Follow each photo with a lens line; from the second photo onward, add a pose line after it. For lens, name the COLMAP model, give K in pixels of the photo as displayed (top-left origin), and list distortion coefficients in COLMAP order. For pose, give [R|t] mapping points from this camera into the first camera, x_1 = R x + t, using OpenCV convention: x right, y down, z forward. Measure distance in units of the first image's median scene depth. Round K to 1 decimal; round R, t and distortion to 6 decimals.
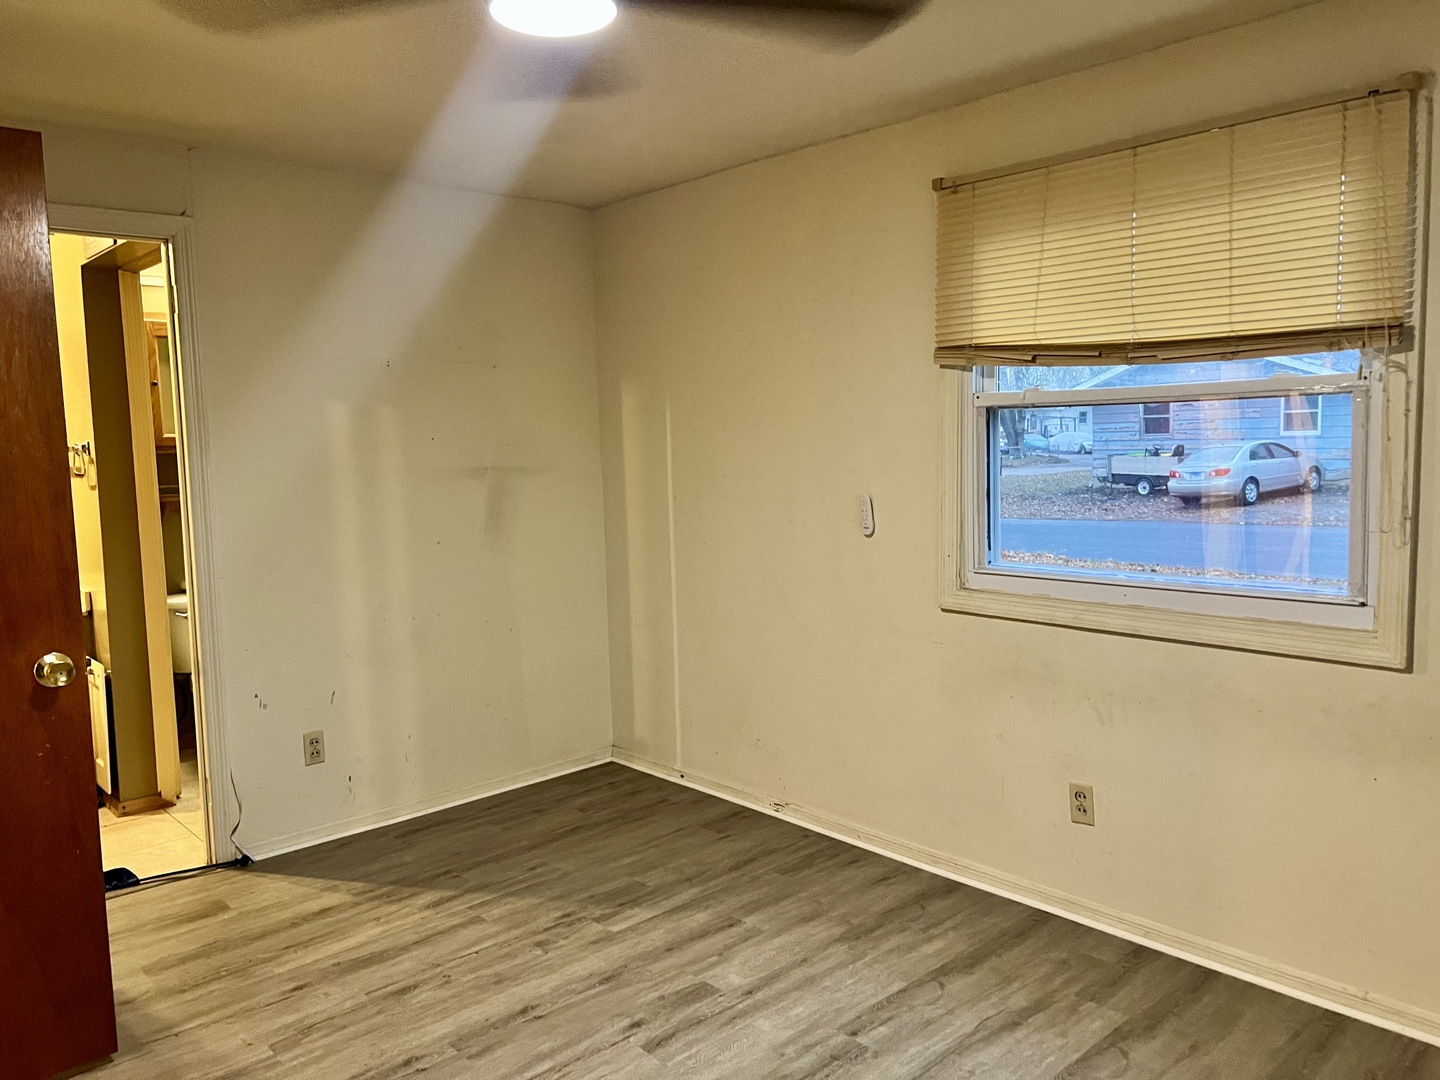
lens RADIAL K [[1085.9, 0, 723.5], [0, 1085.9, 531.1], [0, 0, 1]] dist [0.074957, -0.076174]
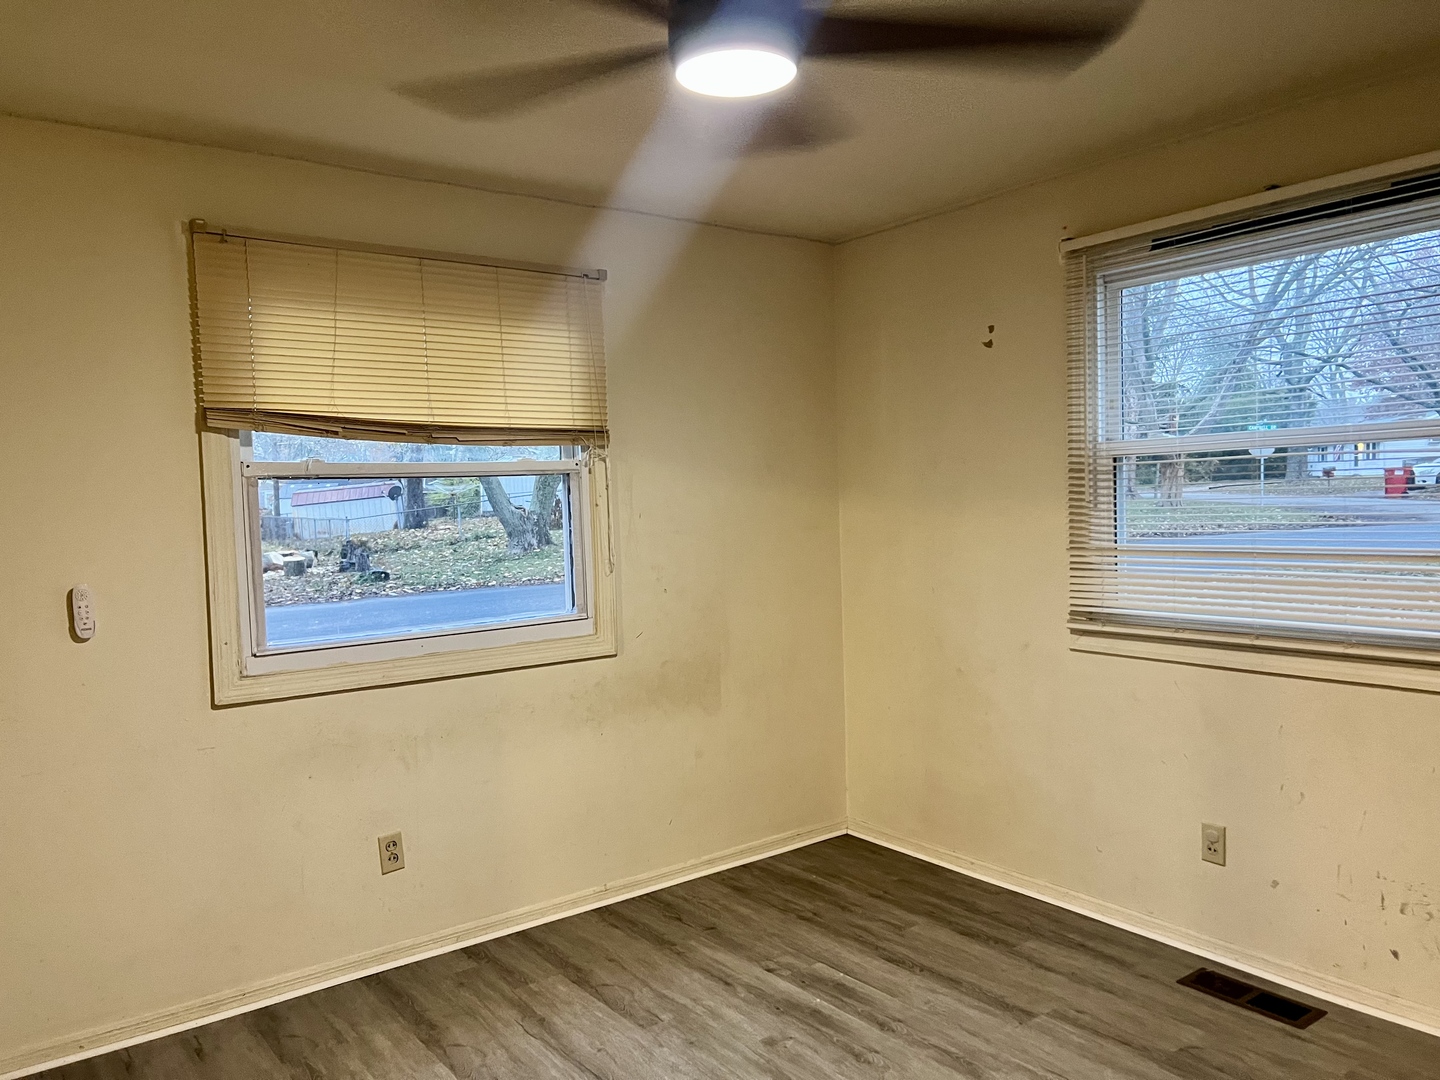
lens RADIAL K [[1085.9, 0, 722.8], [0, 1085.9, 543.8], [0, 0, 1]] dist [0.074957, -0.076174]
pose [[0.107939, -0.025388, 0.993833, -0.718629], [0.117476, 0.992996, 0.012608, -0.024167], [-0.987192, 0.115391, 0.110165, 0.561876]]
